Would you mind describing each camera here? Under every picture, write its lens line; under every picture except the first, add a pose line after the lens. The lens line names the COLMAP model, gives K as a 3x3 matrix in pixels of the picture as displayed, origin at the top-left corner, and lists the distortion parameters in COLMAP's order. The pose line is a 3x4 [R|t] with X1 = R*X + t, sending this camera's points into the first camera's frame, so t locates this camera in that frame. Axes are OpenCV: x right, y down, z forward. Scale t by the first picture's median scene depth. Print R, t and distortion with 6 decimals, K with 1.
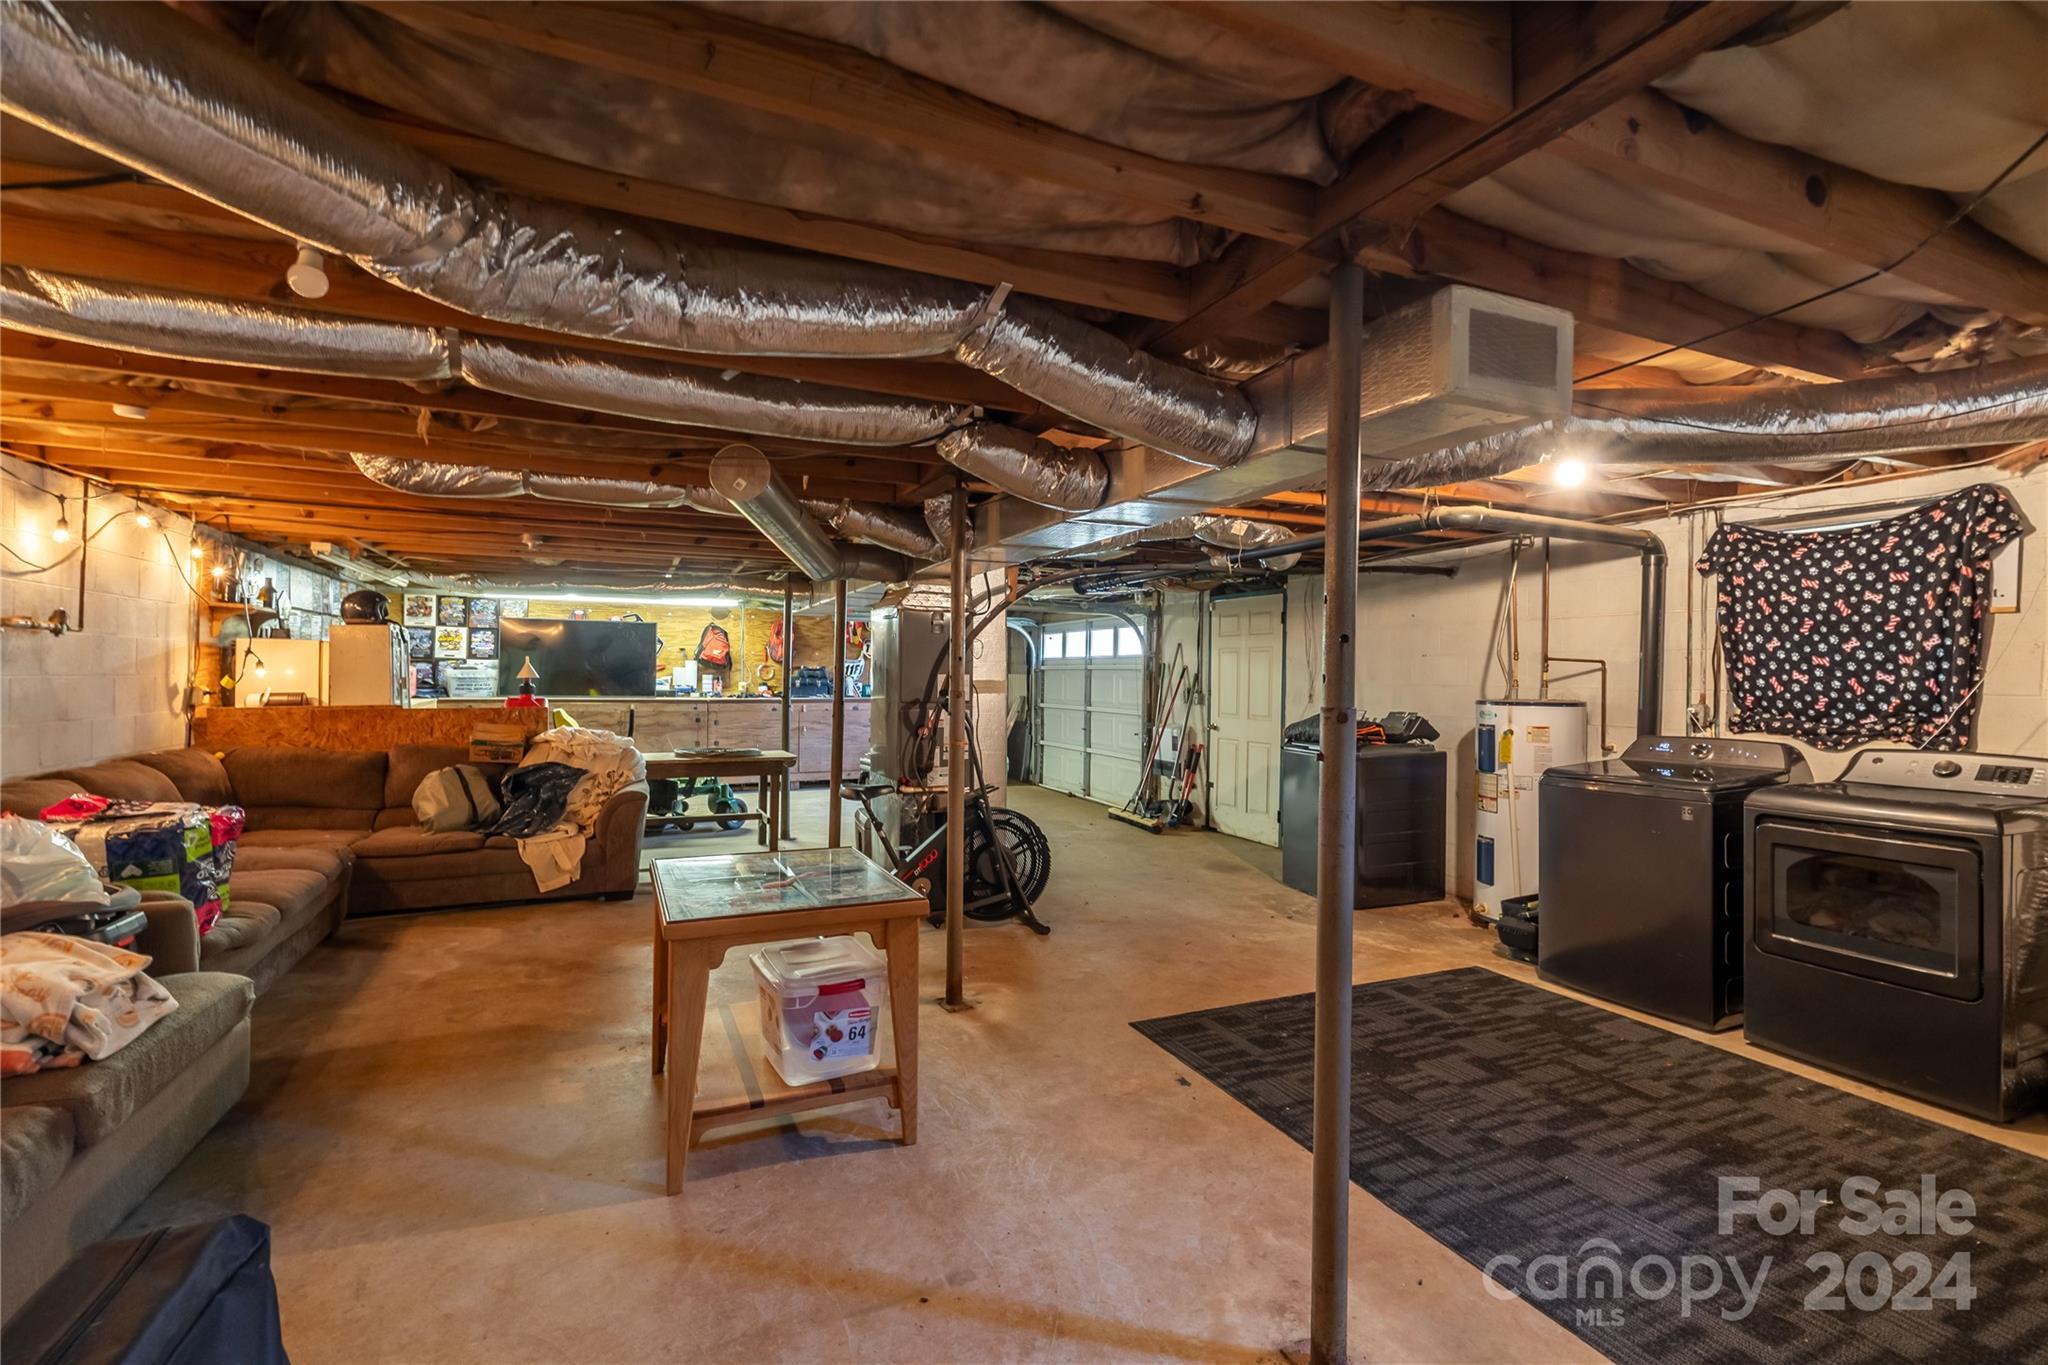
lens RADIAL K [[866.4, 0, 1020.2], [0, 866.4, 677.9], [0, 0, 1]] dist [-0.004333, 0.000181]
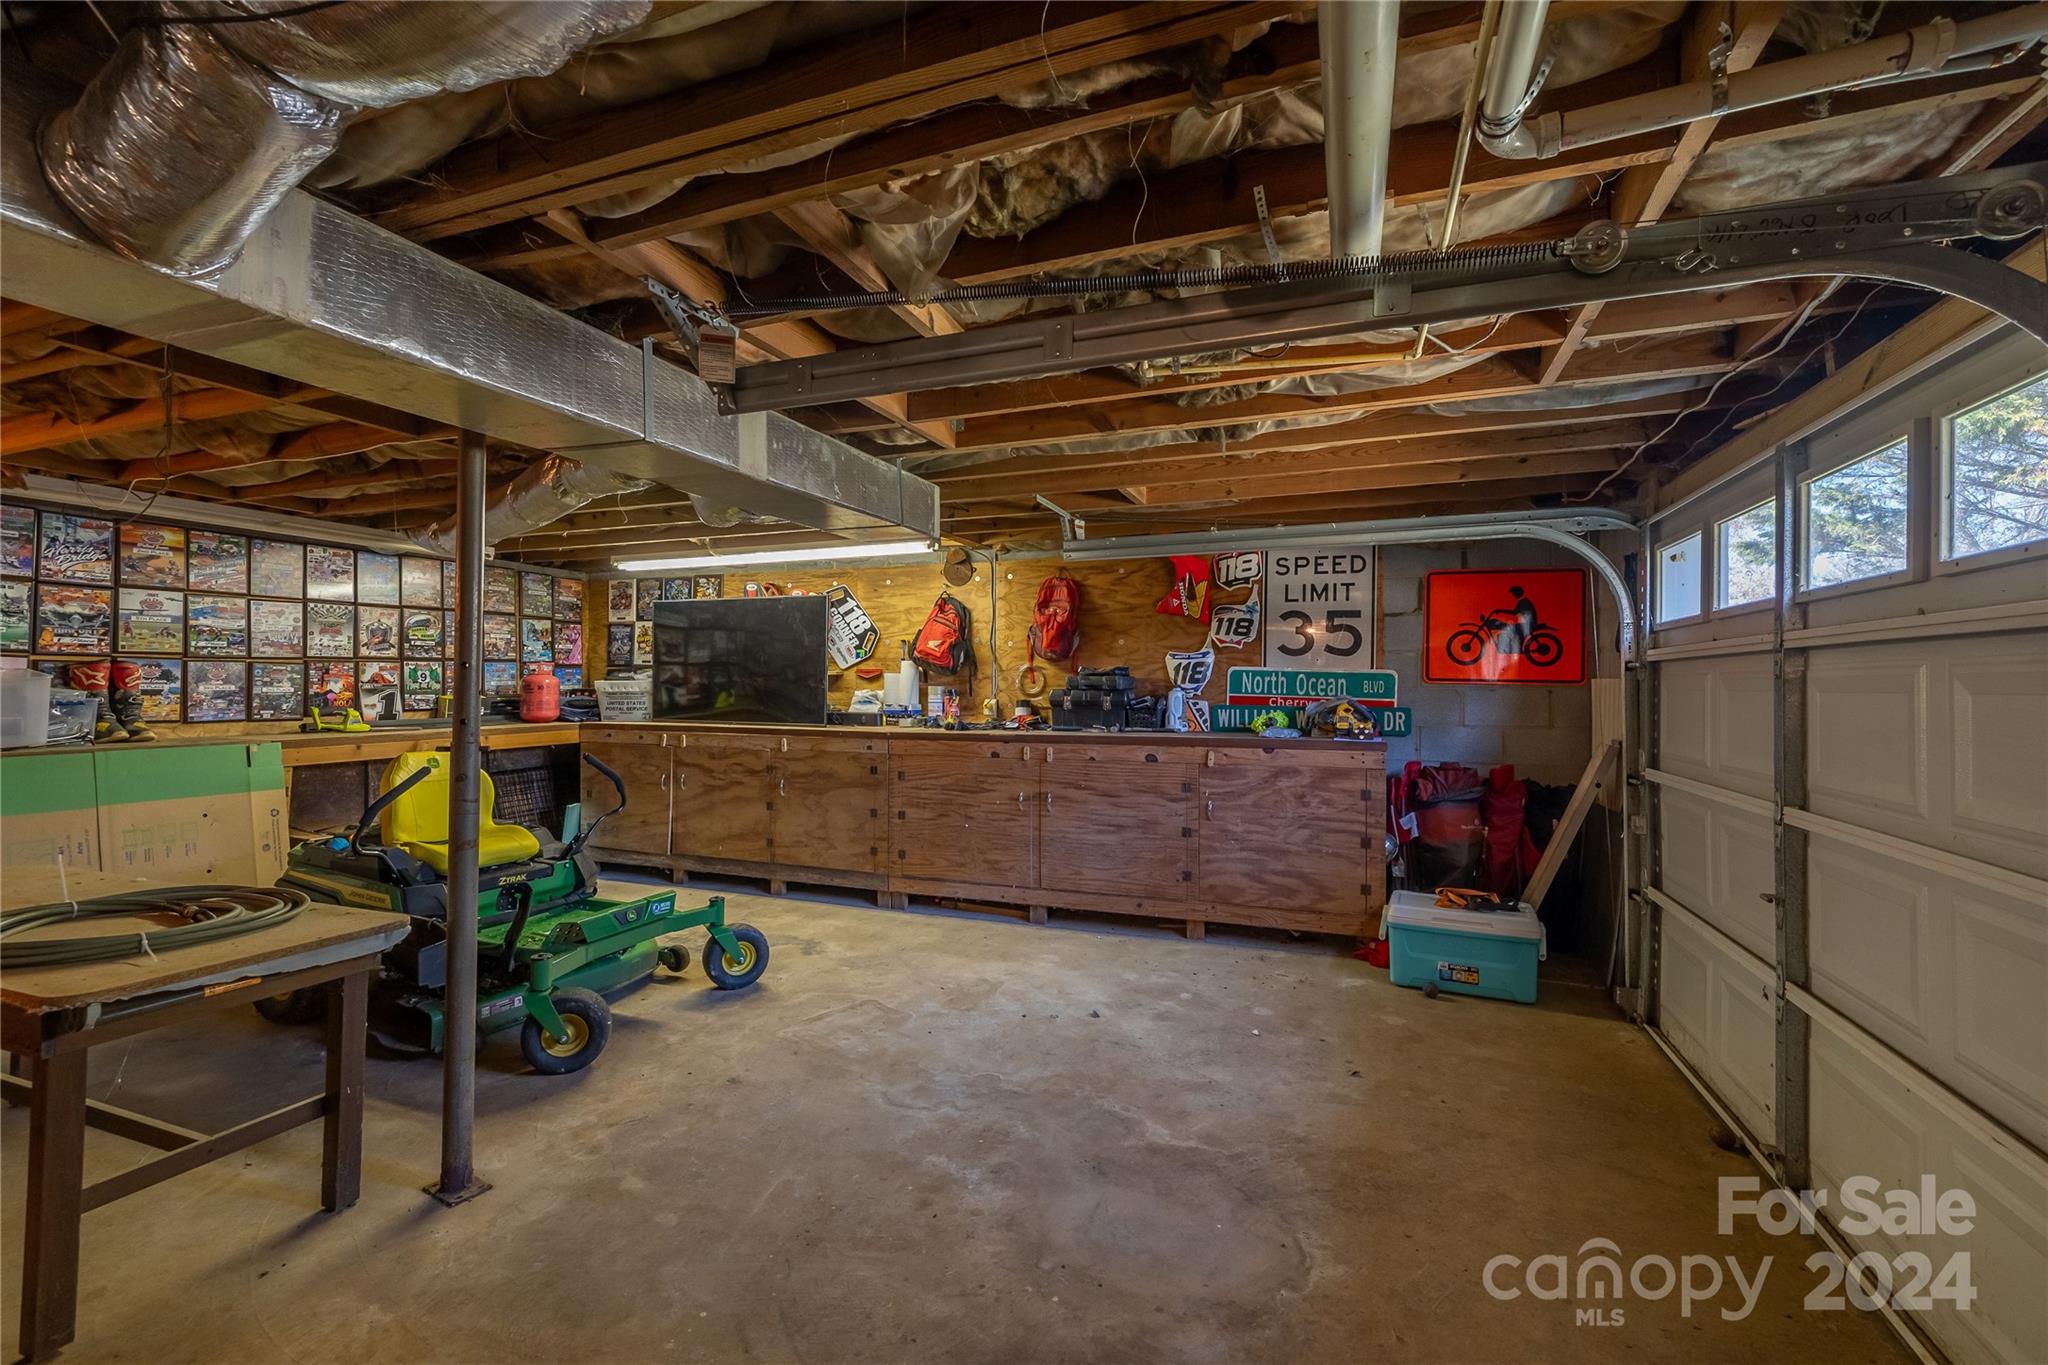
lens RADIAL K [[927.5, 0, 1029.3], [0, 927.5, 682.8], [0, 0, 1]] dist [-0.005492, -0.000121]
pose [[0.738234, -0.009763, -0.674474, 0.090066], [0.003860, 0.999940, -0.010250, 0.000638], [0.674533, 0.004964, 0.738228, 0.636346]]
